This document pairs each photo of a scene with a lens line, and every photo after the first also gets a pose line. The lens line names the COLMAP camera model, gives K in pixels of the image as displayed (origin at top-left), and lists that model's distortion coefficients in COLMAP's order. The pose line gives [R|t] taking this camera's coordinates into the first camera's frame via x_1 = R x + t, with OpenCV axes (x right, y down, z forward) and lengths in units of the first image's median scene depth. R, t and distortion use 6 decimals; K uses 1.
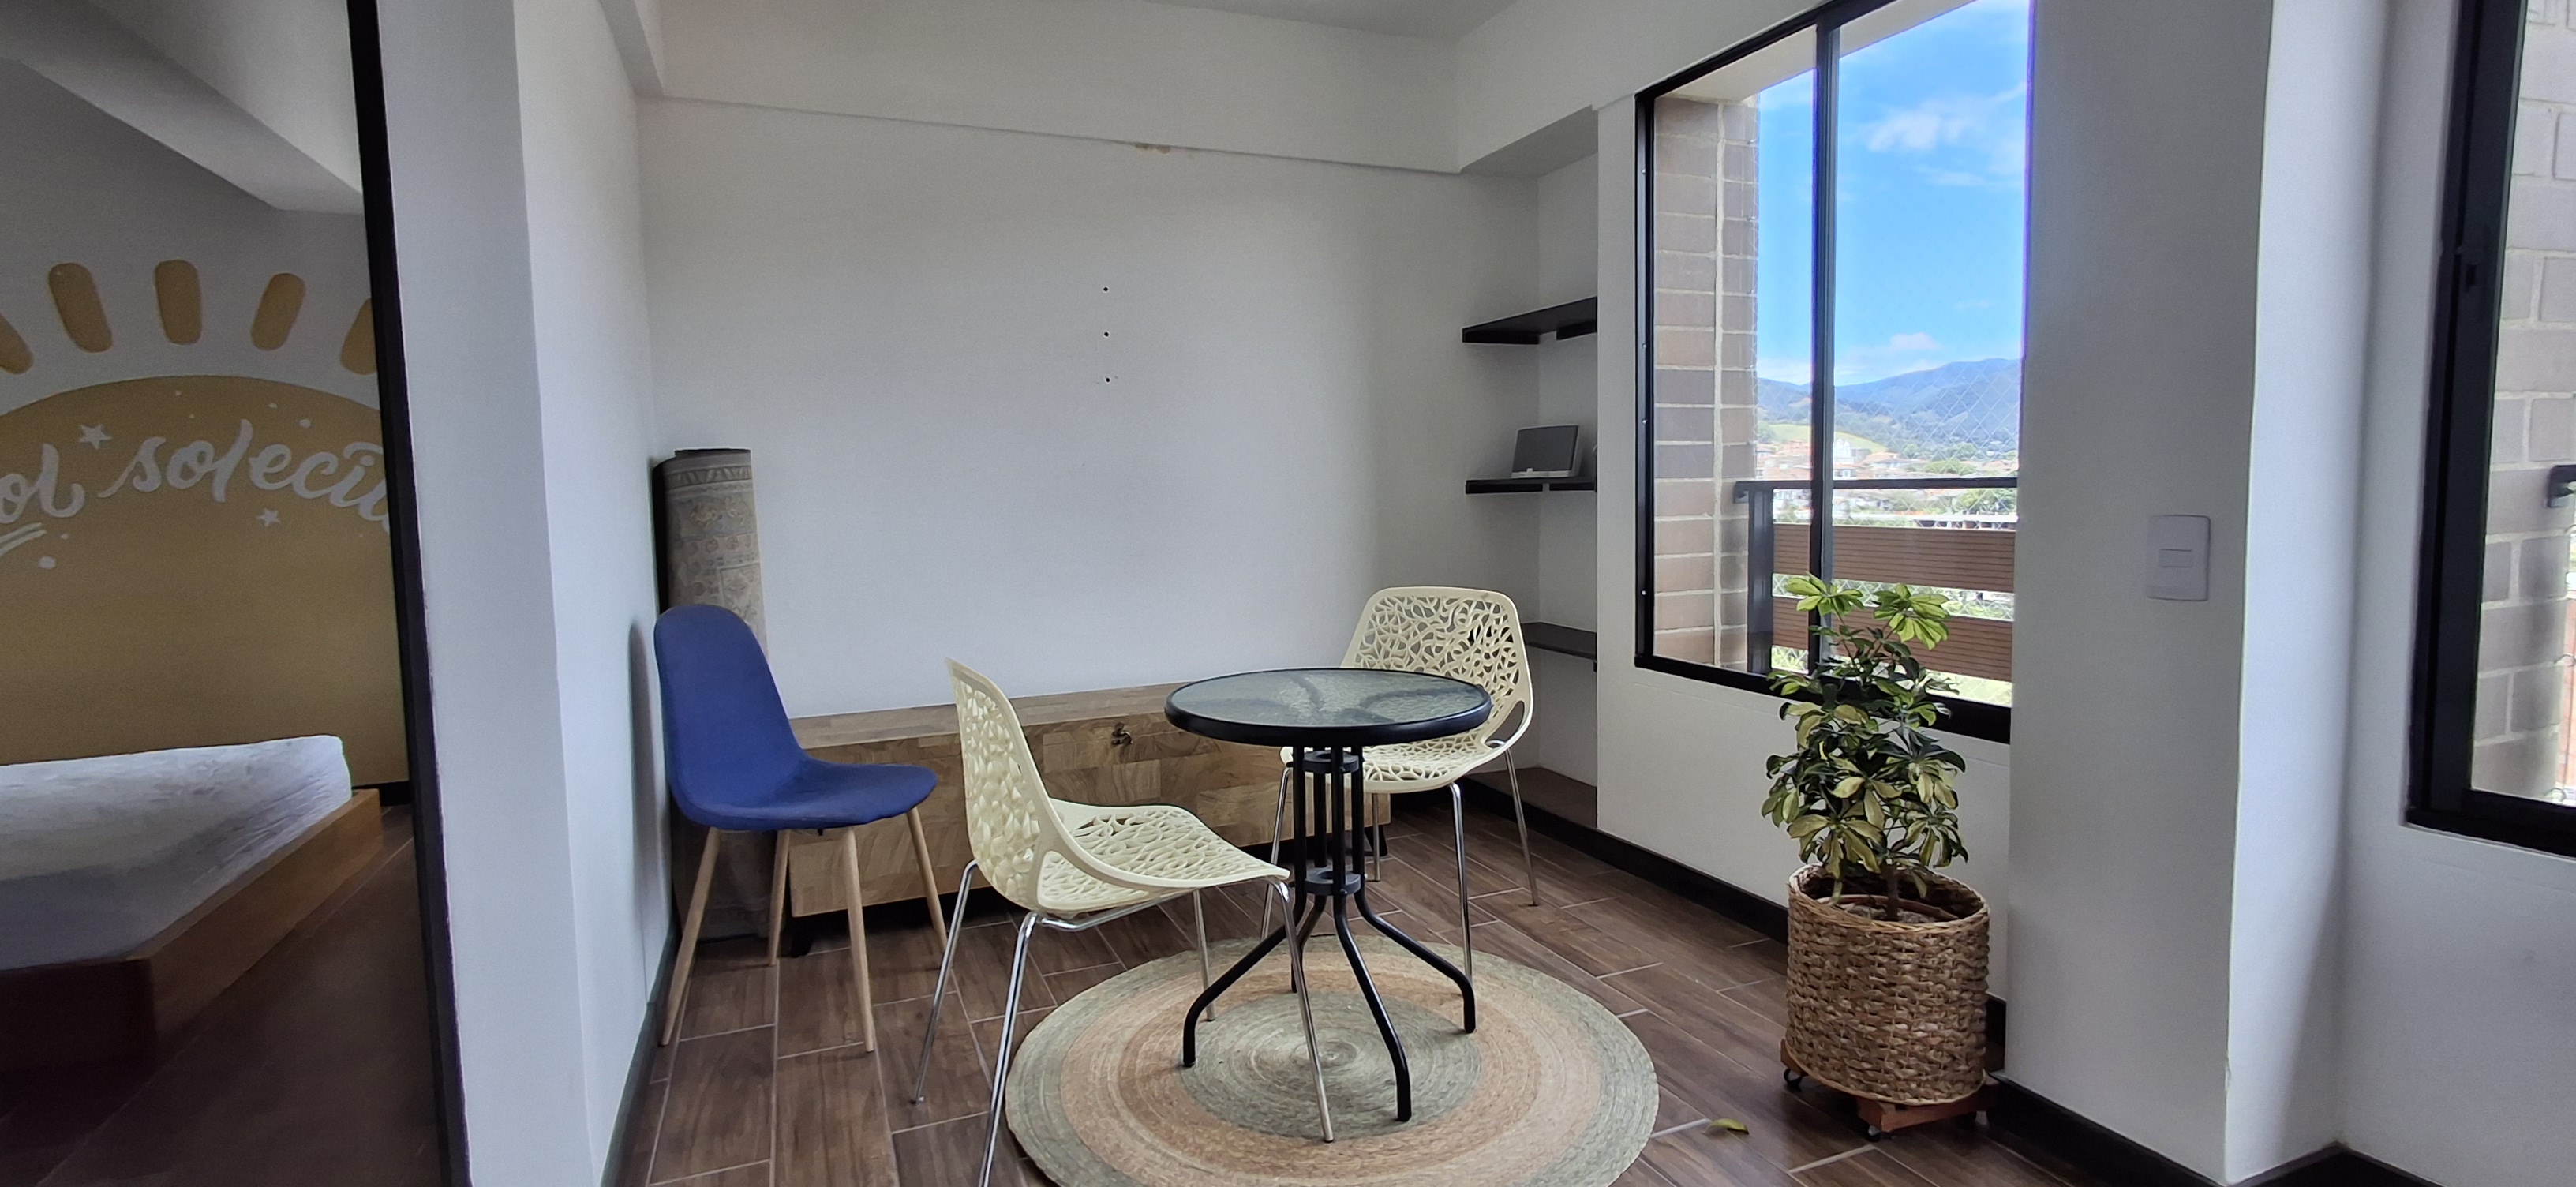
lens RADIAL K [[1188.9, 0, 1291.2], [0, 1188.9, 585.3], [0, 0, 1]] dist [-0.004062, 0.002340]
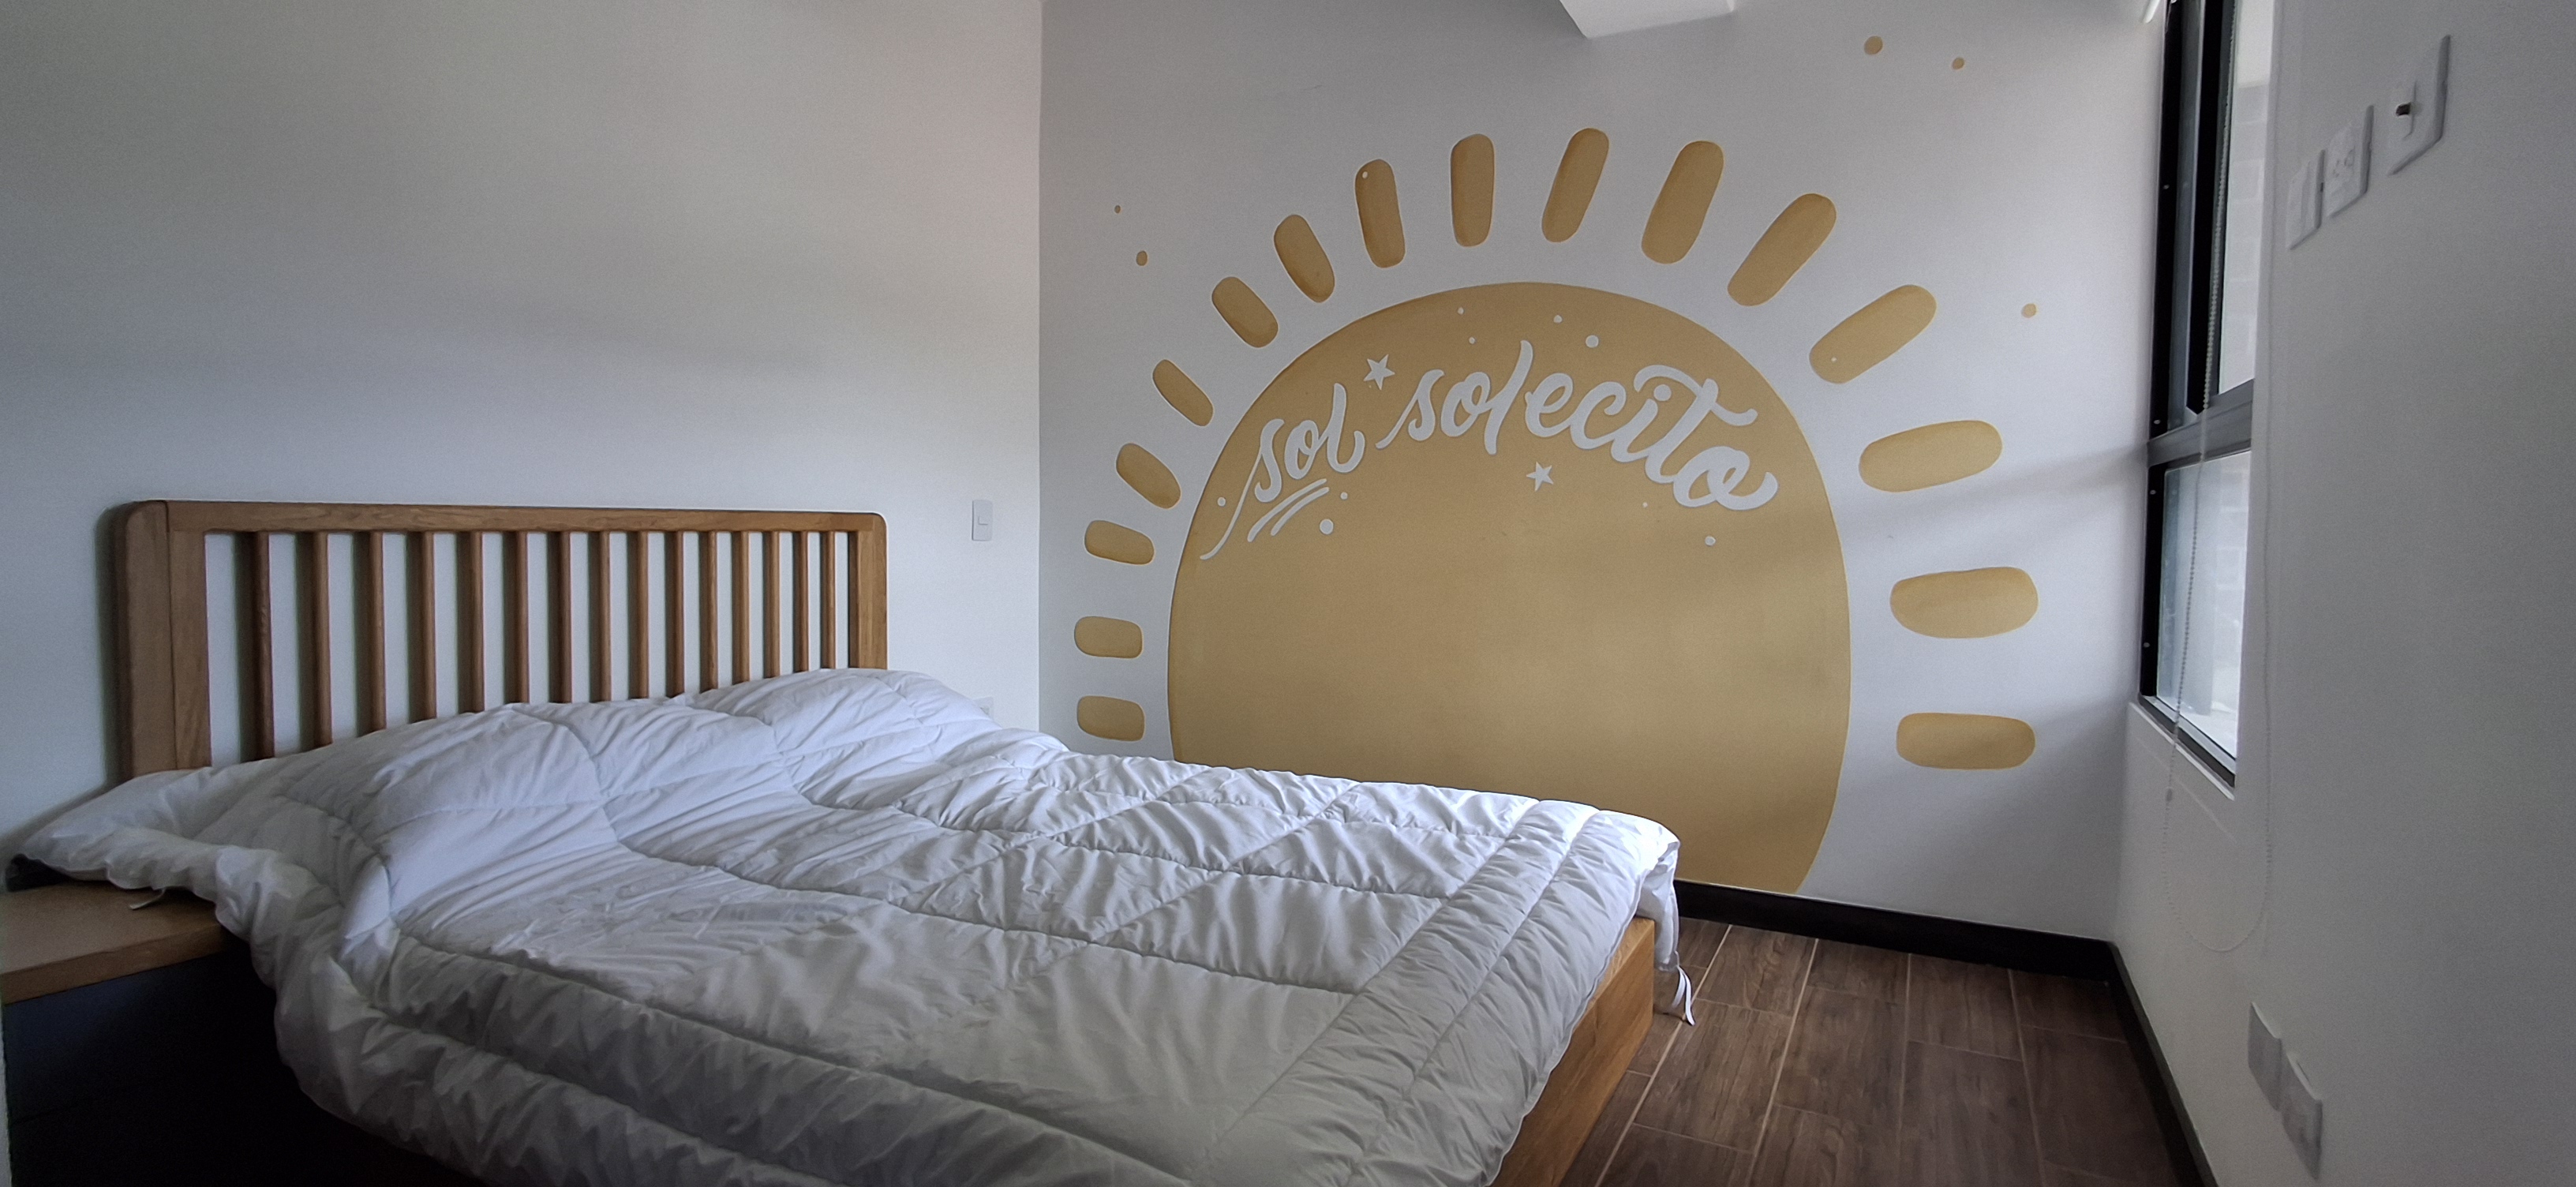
lens RADIAL K [[1188.9, 0, 1297.7], [0, 1188.9, 589.3], [0, 0, 1]] dist [-0.004062, 0.002340]
pose [[0.640302, 0.065351, -0.765339, -0.409882], [-0.084001, 0.996356, 0.014800, 0.013645], [0.763517, 0.054812, 0.643458, 0.439157]]
